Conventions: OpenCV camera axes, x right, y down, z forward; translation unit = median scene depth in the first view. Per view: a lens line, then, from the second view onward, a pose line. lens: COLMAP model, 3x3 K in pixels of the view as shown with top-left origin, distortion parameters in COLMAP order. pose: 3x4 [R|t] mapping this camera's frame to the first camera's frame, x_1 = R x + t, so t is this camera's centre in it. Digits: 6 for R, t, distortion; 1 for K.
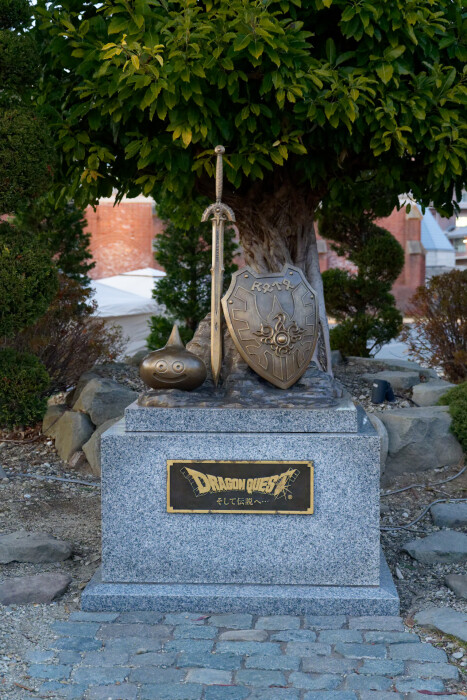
lens RADIAL K [[1108.1, 0, 232.5], [0, 1108.1, 348.6], [0, 0, 1]] dist [0.125349, 0.000000]
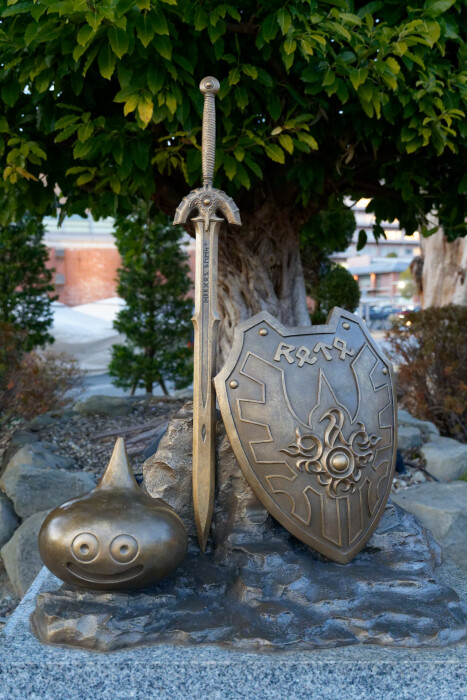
lens RADIAL K [[799.2, 0, 232.6], [0, 799.2, 351.4], [0, 0, 1]] dist [0.056288, 0.000000]
pose [[0.997748, 0.001556, 0.067054, -0.026254], [-0.001221, 0.999987, -0.005042, -0.055170], [-0.067061, 0.004949, 0.997737, 0.642790]]
